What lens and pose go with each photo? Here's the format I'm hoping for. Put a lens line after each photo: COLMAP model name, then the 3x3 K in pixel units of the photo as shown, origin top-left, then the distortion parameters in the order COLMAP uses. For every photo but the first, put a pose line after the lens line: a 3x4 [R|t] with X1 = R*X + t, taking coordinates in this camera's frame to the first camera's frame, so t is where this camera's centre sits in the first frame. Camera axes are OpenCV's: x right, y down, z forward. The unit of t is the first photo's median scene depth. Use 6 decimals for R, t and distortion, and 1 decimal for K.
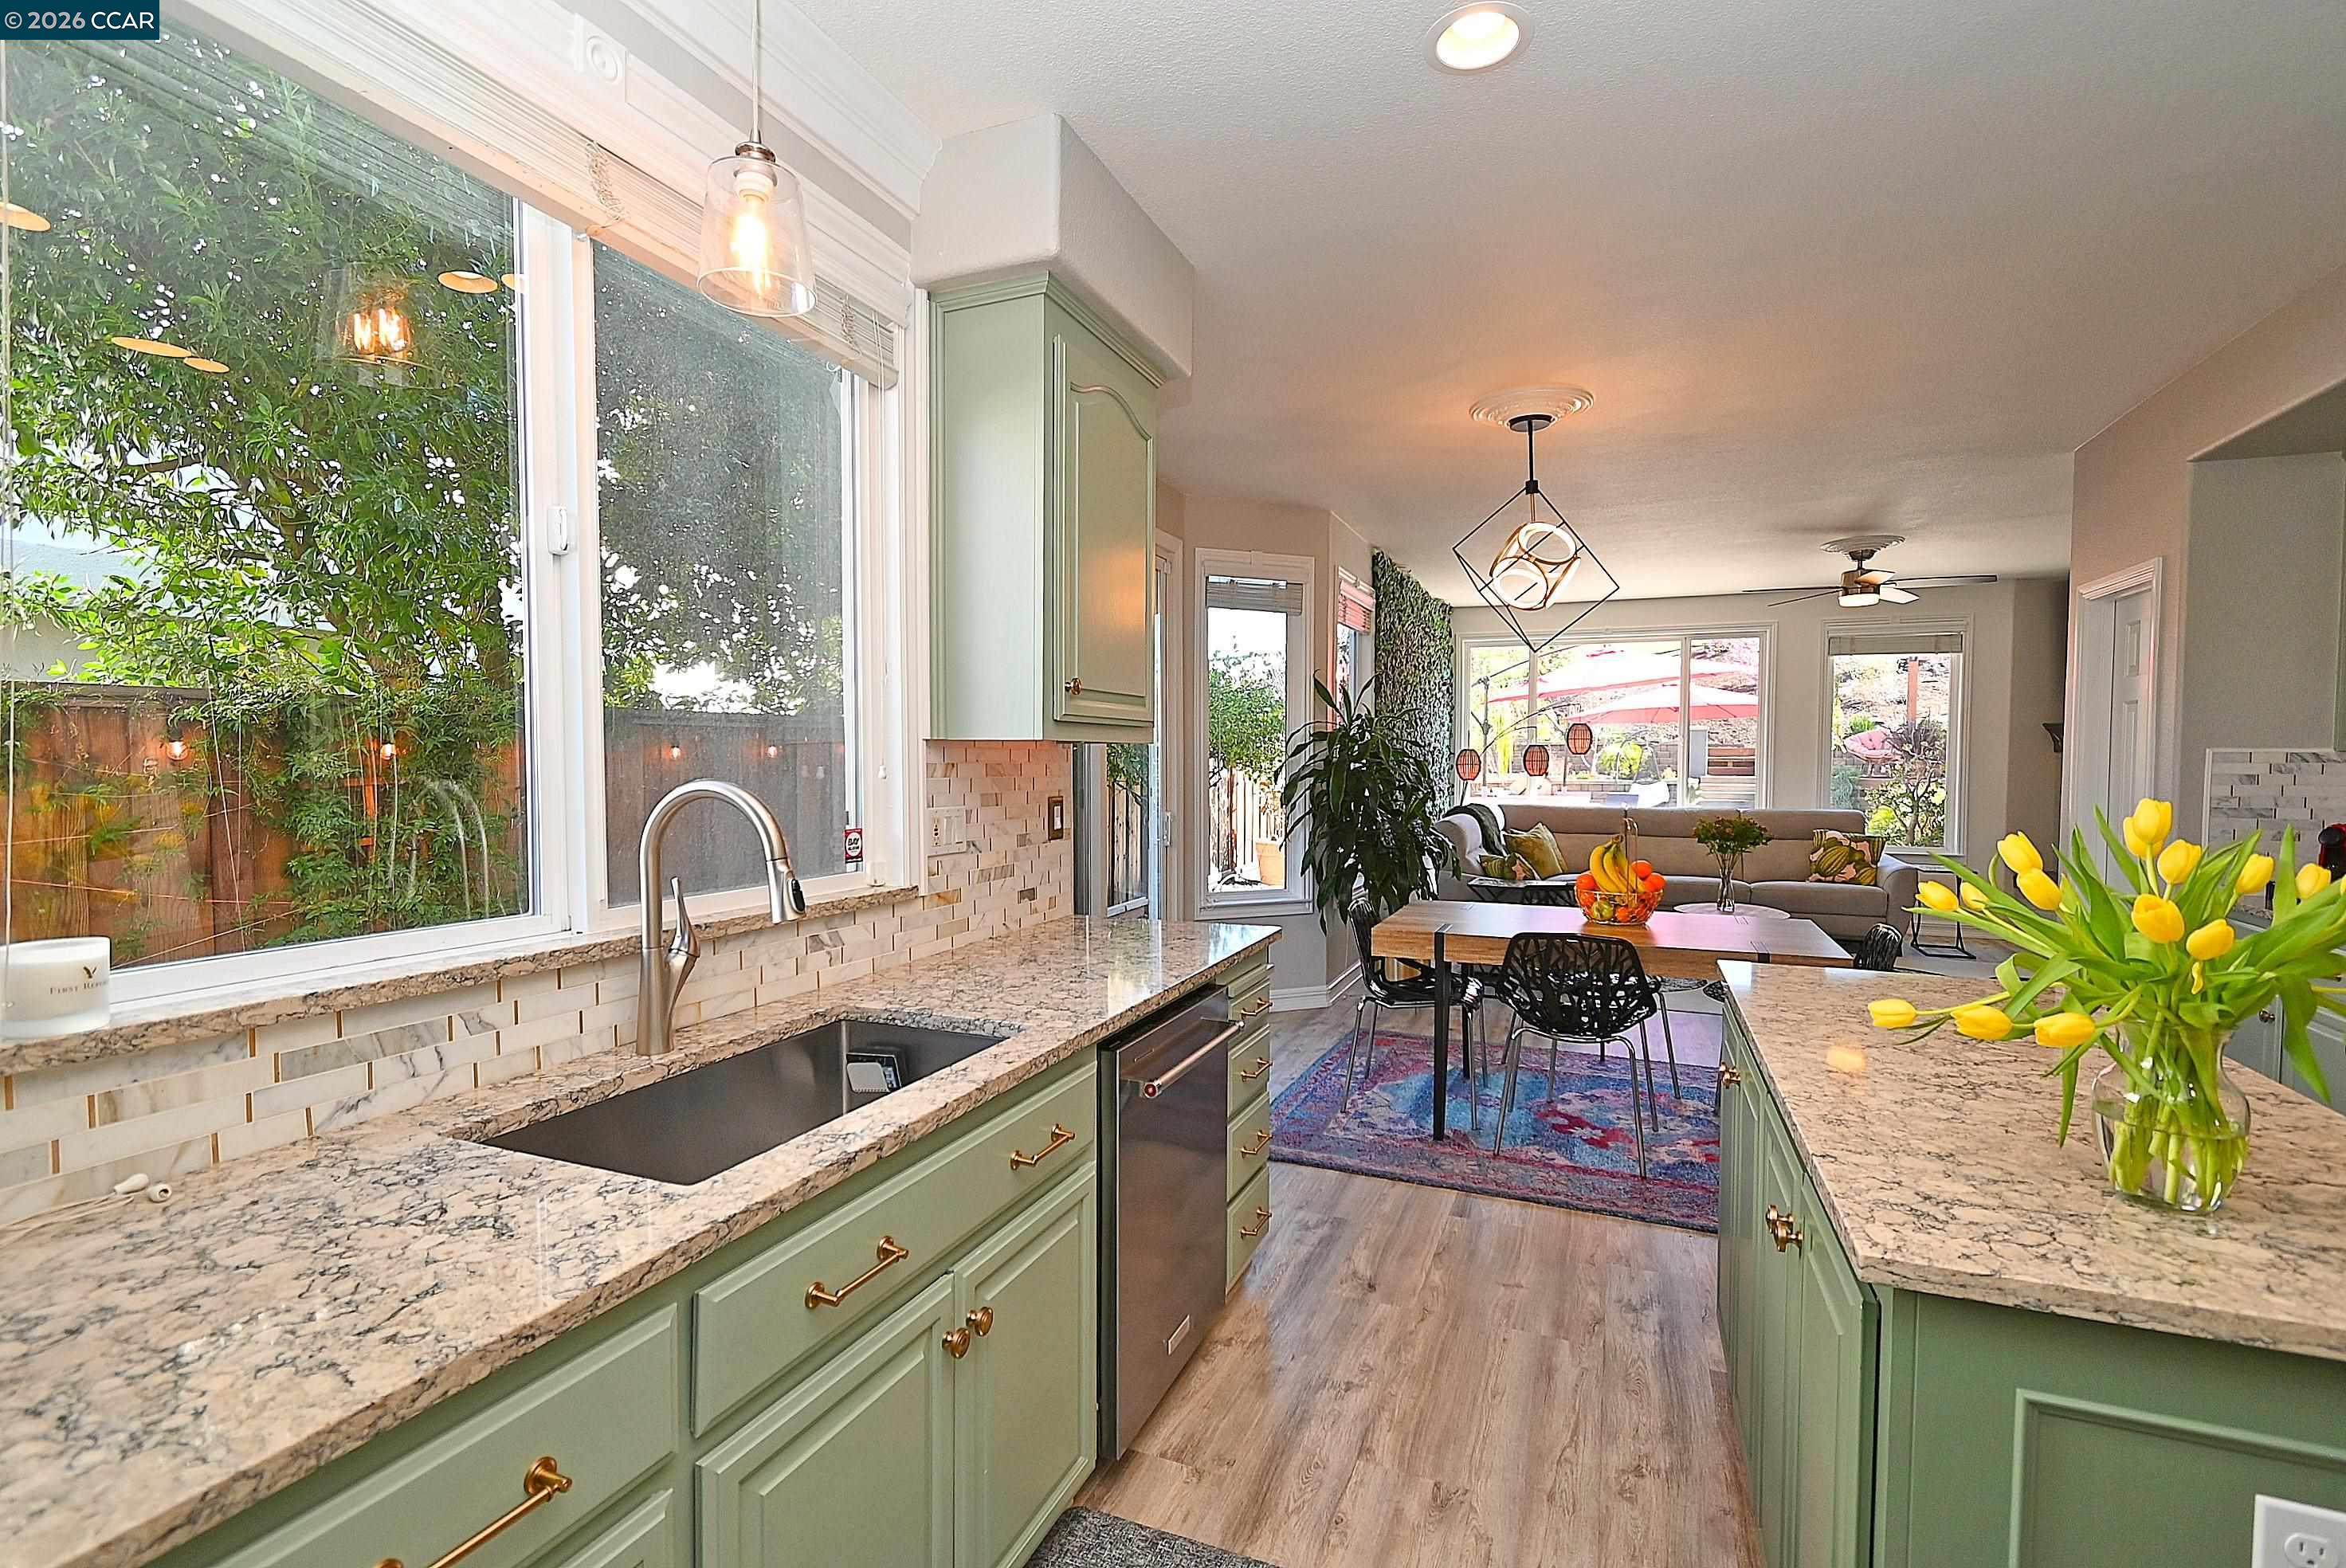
lens RADIAL K [[1066.5, 0, 1171.6], [0, 1066.5, 802.1], [0, 0, 1]] dist [0.008783, -0.000432]
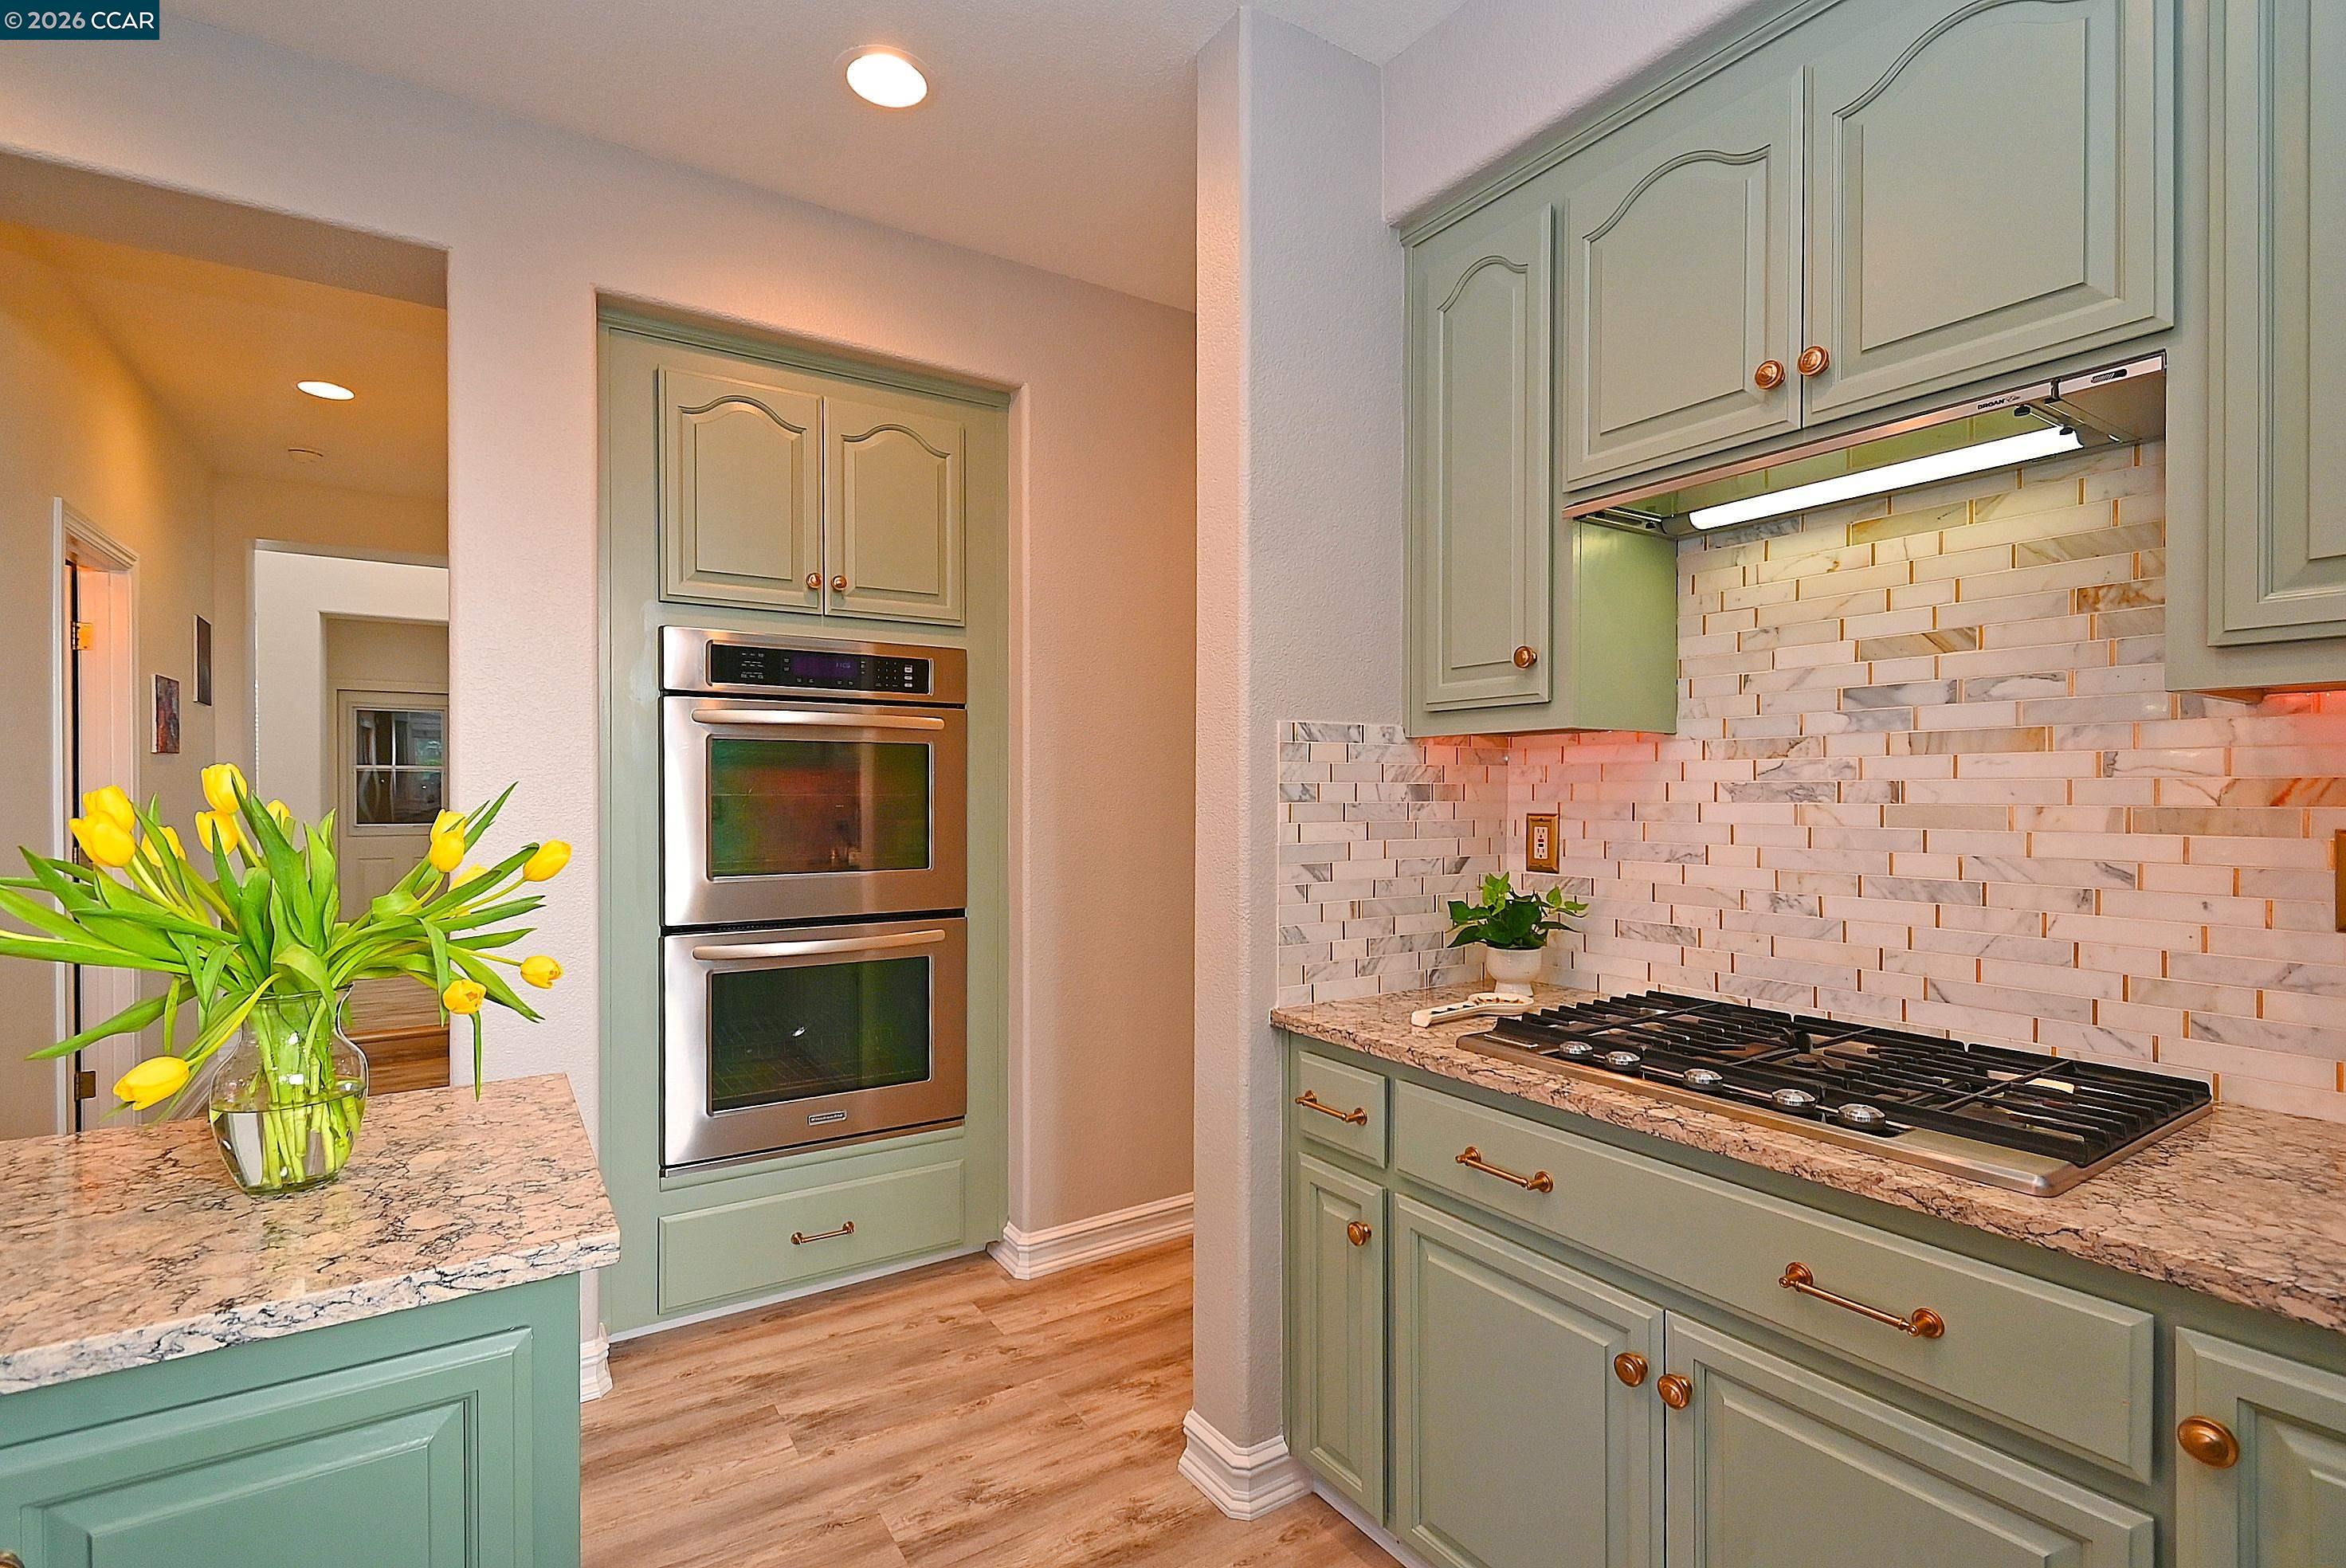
lens RADIAL K [[1072.7, 0, 1176.5], [0, 1072.7, 802.2], [0, 0, 1]] dist [0.004973, -0.000476]
pose [[-0.829670, -0.005377, 0.558228, -0.076052], [0.020817, 0.998960, 0.040562, 0.003631], [-0.557866, 0.045274, -0.828695, 0.394232]]
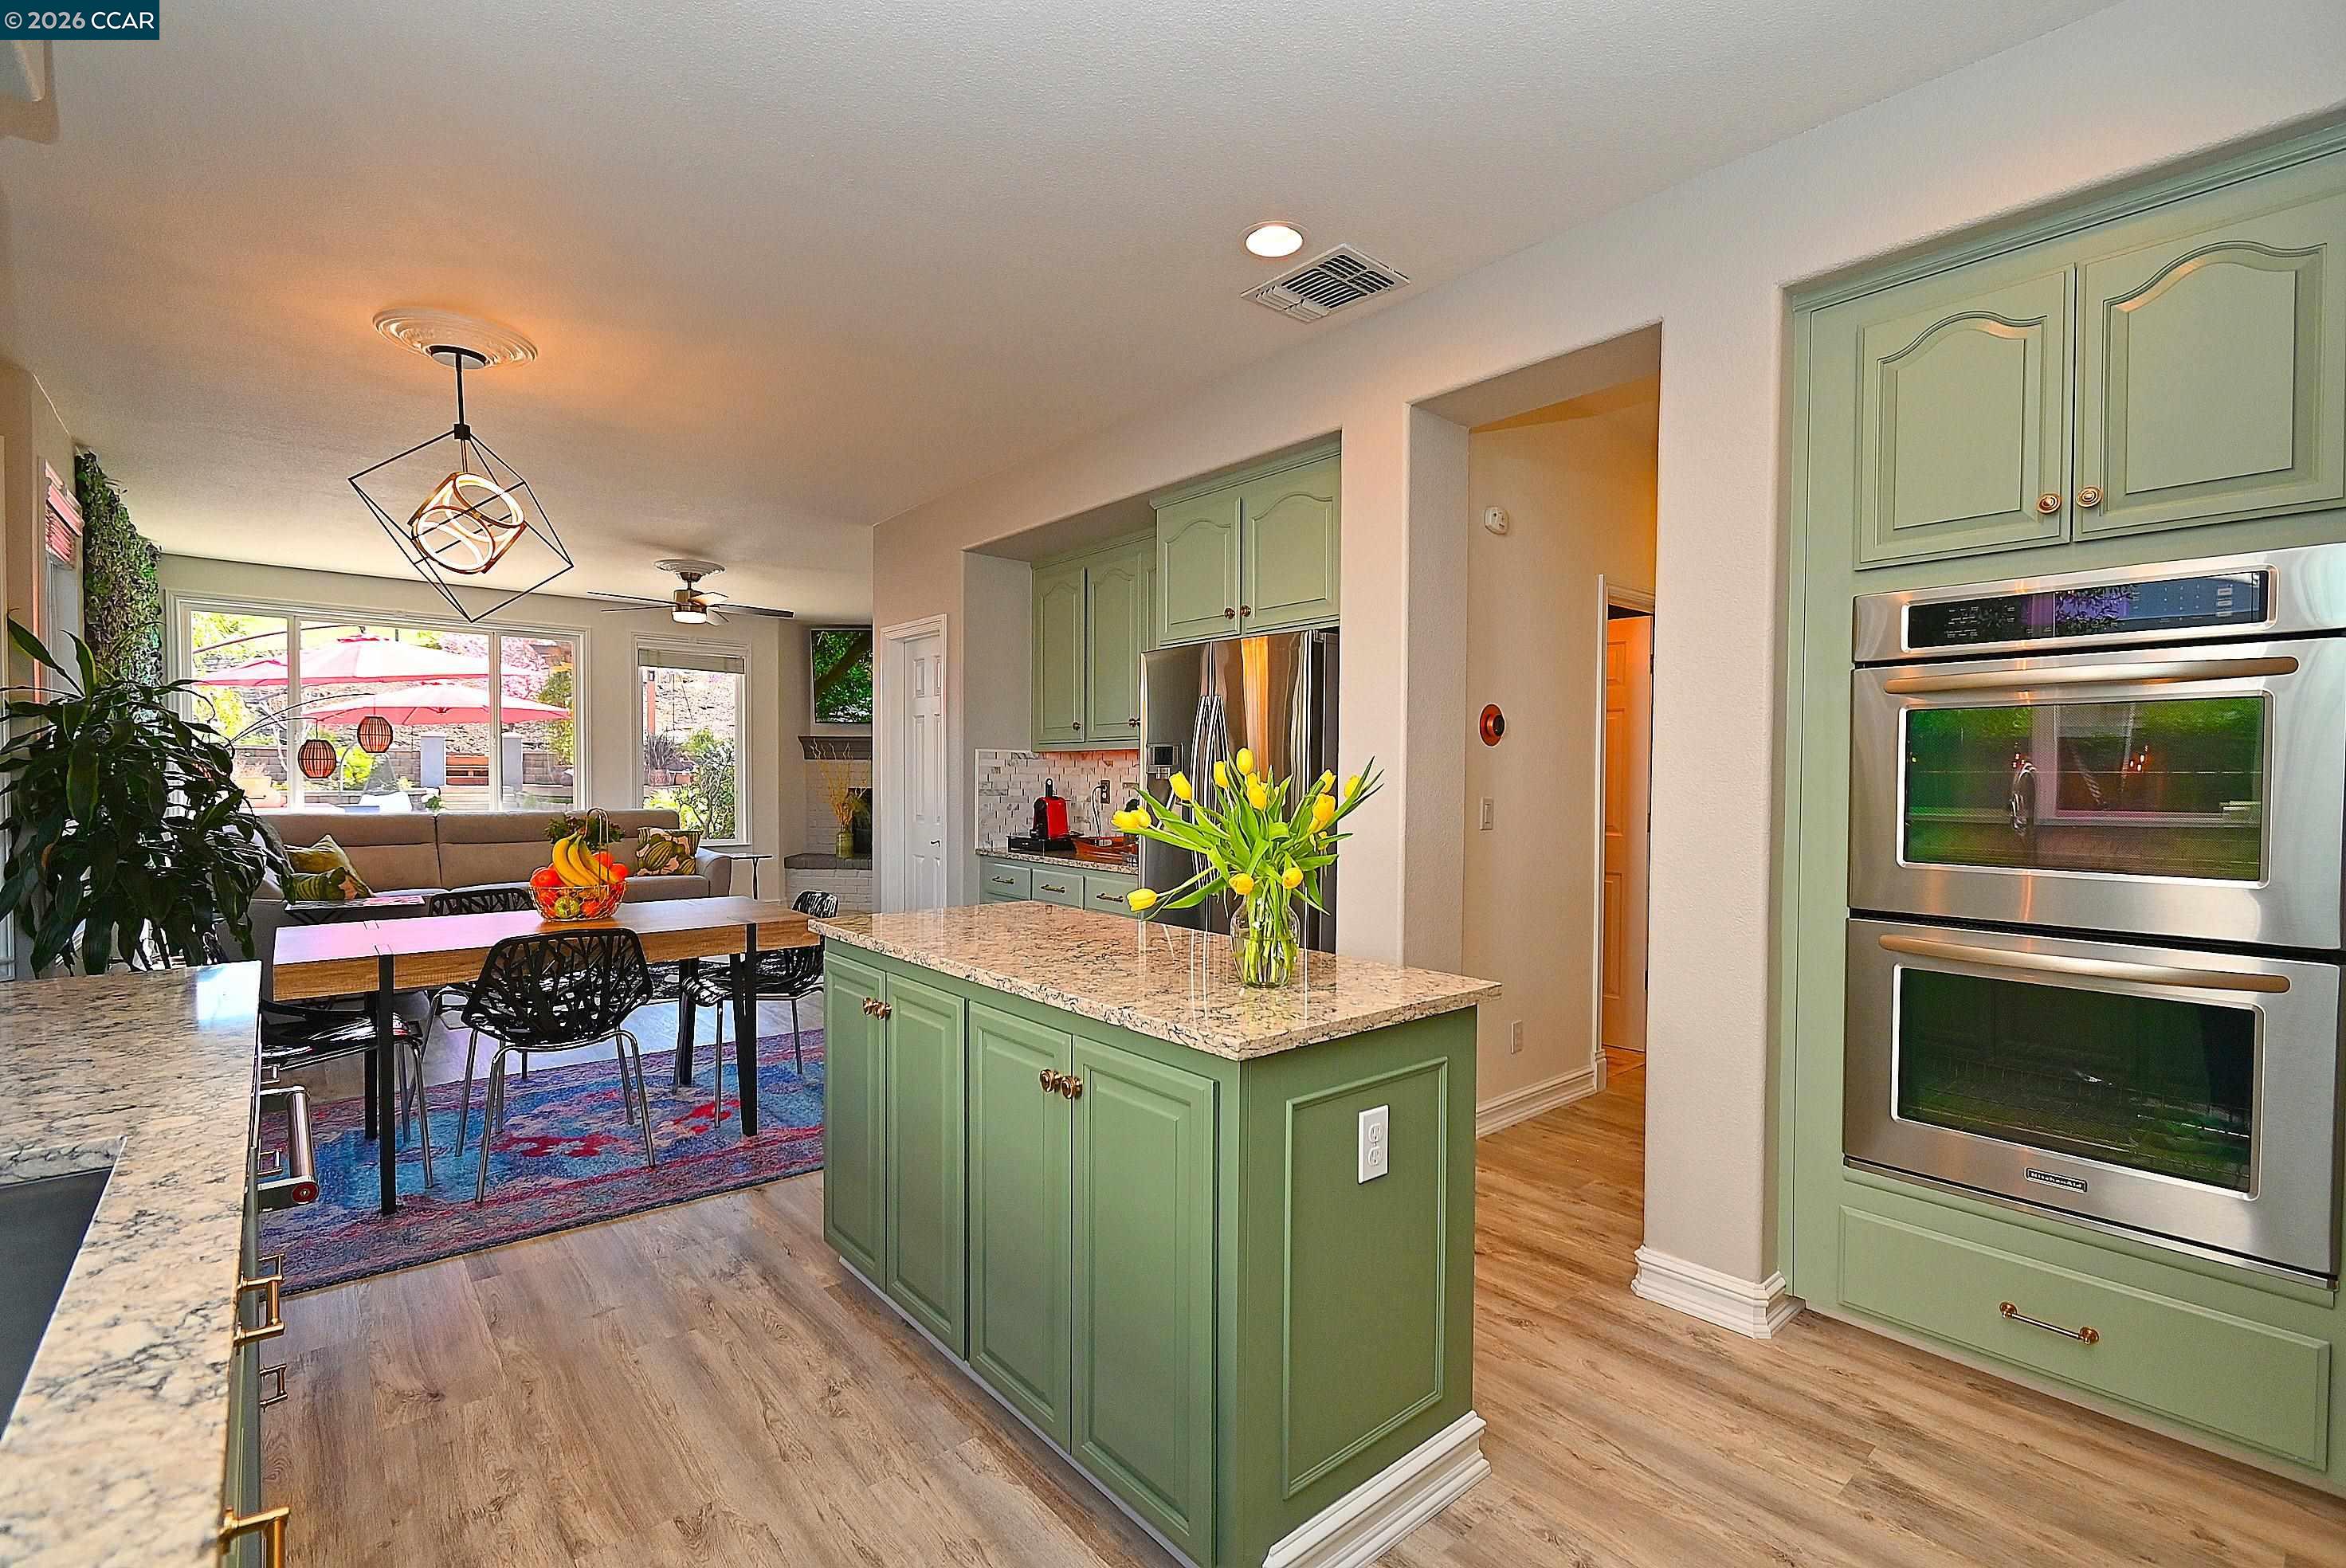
lens RADIAL K [[1042.9, 0, 1176.9], [0, 1042.9, 800.2], [0, 0, 1]] dist [0.010242, -0.005301]
pose [[0.449098, -0.018579, 0.893289, -0.178572], [0.031176, 0.999501, 0.005114, 0.019971], [-0.892938, 0.025552, 0.449453, 0.109930]]
